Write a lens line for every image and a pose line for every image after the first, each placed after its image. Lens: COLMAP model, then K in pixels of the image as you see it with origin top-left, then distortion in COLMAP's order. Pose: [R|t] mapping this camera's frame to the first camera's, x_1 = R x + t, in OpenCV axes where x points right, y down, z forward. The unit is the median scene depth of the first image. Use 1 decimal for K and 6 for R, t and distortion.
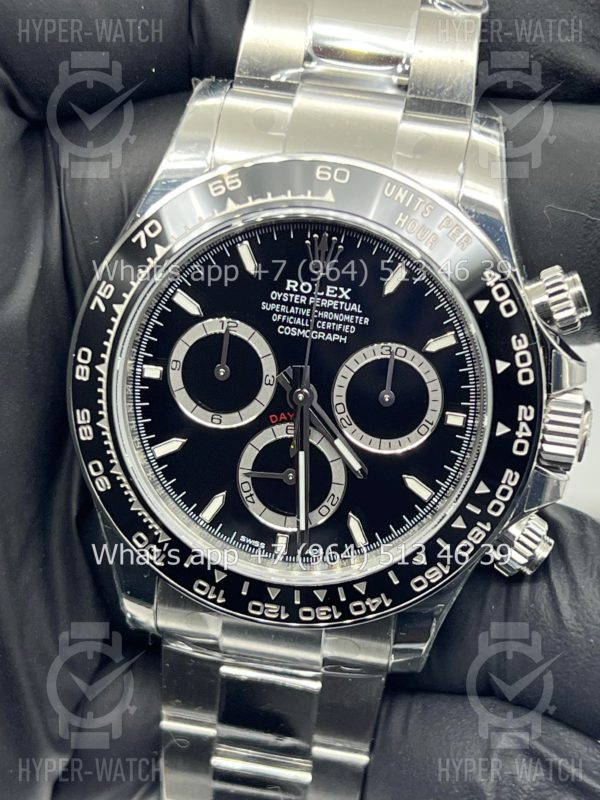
lens RADIAL K [[1795.5, 0, 299.9], [0, 1795.5, 426.0], [0, 0, 1]] dist [0.285487, -2.243208]
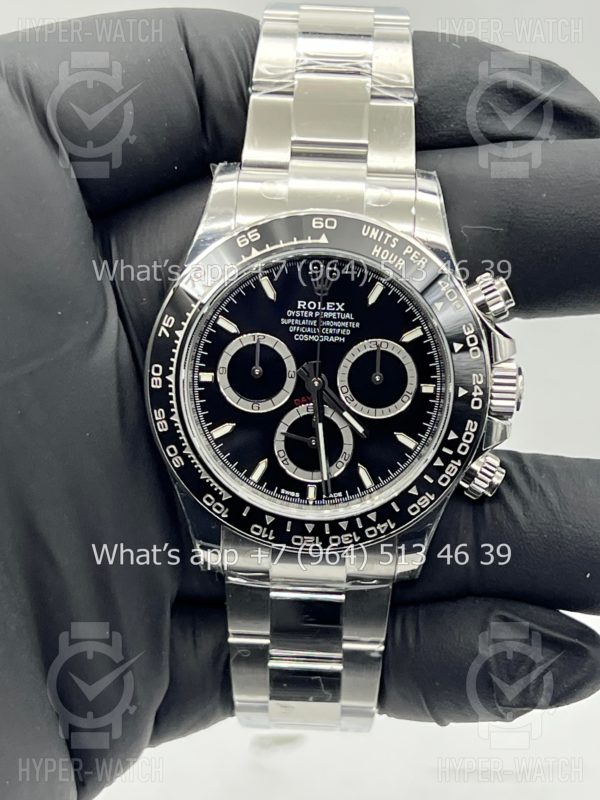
lens RADIAL K [[1777.8, 0, 300.0], [0, 1777.8, 400.0], [0, 0, 1]] dist [0.205650, -0.121045]
pose [[0.992602, -0.100114, 0.068697, -0.106969], [0.102548, 0.994185, -0.032867, 0.039944], [-0.065007, 0.039669, 0.997096, -0.367105]]
